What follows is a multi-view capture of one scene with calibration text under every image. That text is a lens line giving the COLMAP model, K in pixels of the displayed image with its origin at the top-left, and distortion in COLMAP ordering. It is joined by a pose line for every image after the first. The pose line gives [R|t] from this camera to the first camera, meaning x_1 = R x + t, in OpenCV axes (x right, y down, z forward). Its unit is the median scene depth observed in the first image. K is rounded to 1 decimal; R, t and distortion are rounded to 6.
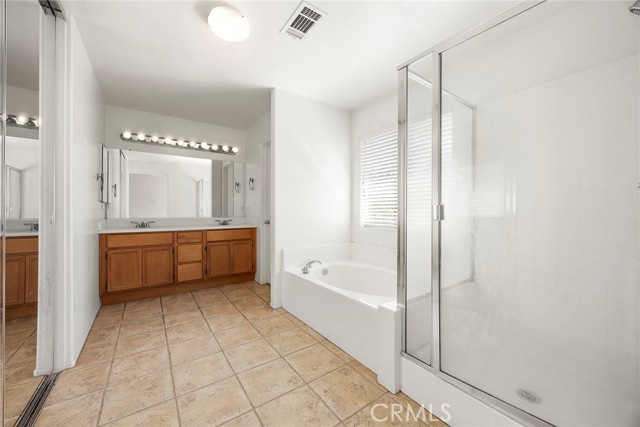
lens RADIAL K [[246.2, 0, 319.5], [0, 246.2, 210.0], [0, 0, 1]] dist [0.001369, 0.000171]
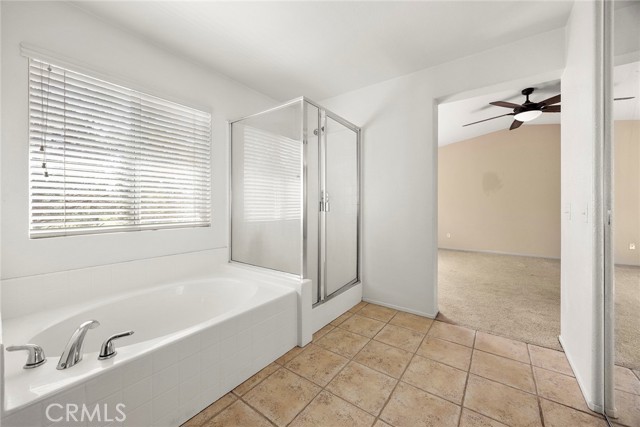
lens RADIAL K [[246.2, 0, 318.2], [0, 246.2, 212.4], [0, 0, 1]] dist [0.001369, 0.000171]
pose [[-0.321545, -0.025078, 0.946562, -0.874050], [-0.006840, 0.999685, 0.024161, 0.001276], [-0.946870, 0.001294, -0.321615, 1.244390]]
